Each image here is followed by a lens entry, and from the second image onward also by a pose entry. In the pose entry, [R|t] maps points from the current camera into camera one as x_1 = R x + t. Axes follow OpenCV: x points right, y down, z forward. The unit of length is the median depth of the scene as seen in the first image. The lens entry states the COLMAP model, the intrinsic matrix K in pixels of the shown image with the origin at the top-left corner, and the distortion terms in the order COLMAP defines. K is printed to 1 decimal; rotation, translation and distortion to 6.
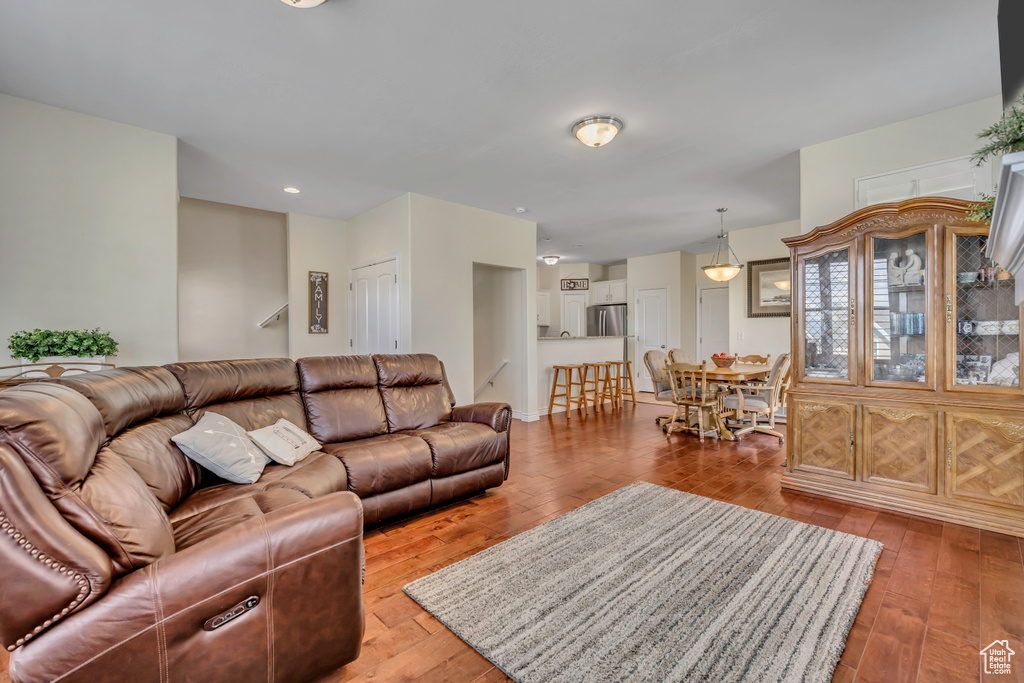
lens RADIAL K [[444.9, 0, 512.0], [0, 444.9, 341.5], [0, 0, 1]] dist [-0.003679, -0.000268]
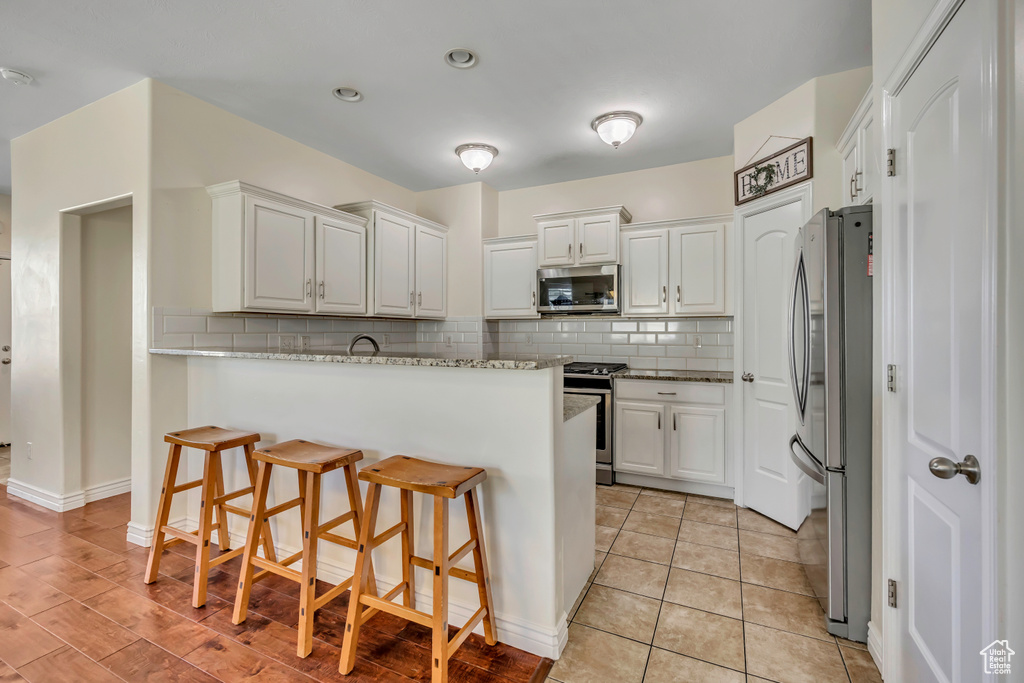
lens RADIAL K [[453.8, 0, 507.9], [0, 453.8, 331.1], [0, 0, 1]] dist [-0.000856, -0.000039]
pose [[0.343516, -0.002176, -0.939144, 0.390338], [-0.011585, 0.999911, -0.006555, -0.020730], [0.939075, 0.013132, 0.343460, 0.782126]]
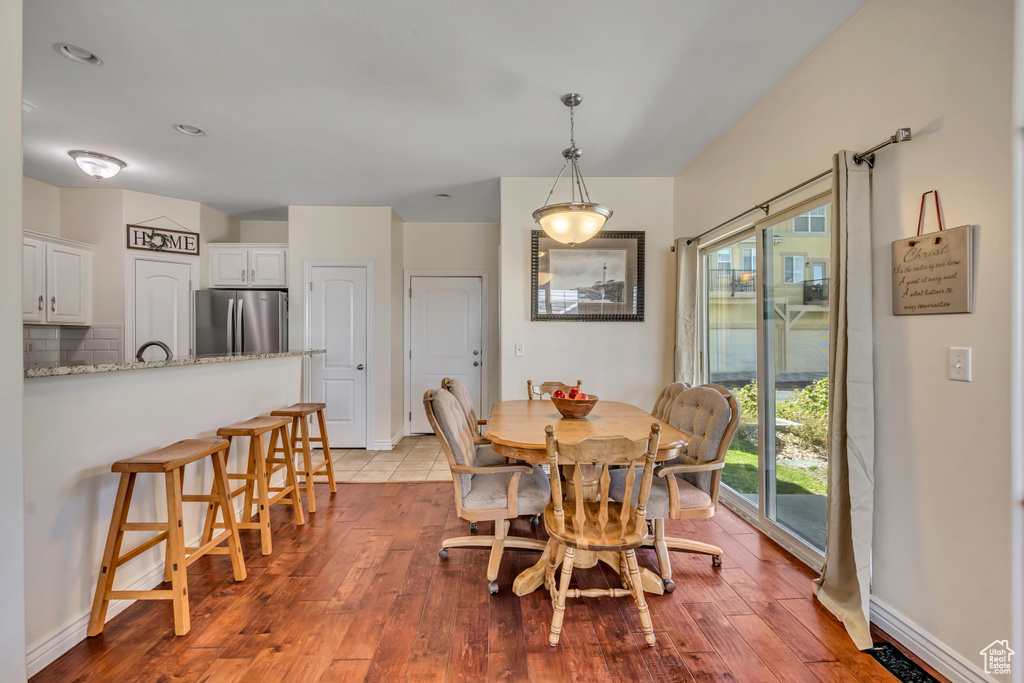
lens RADIAL K [[444.9, 0, 512.0], [0, 444.9, 341.5], [0, 0, 1]] dist [-0.003679, -0.000268]
pose [[0.665114, 0.000830, 0.746742, 0.035936], [0.006907, 0.999950, -0.007263, -0.015192], [-0.746710, 0.009988, 0.665074, 0.435358]]
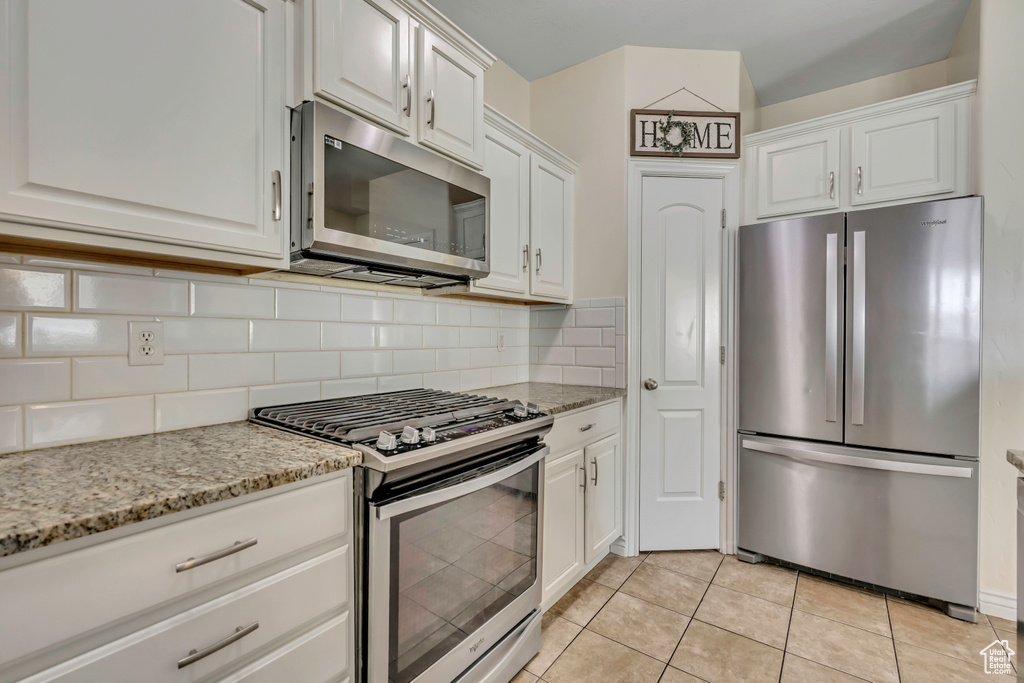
lens RADIAL K [[444.9, 0, 512.0], [0, 444.9, 341.5], [0, 0, 1]] dist [-0.003679, -0.000268]
pose [[0.985366, 0.000110, 0.170453, 0.005670], [-0.000010, 1.000000, -0.000590, -0.015246], [-0.170453, 0.000580, 0.985366, 0.828450]]
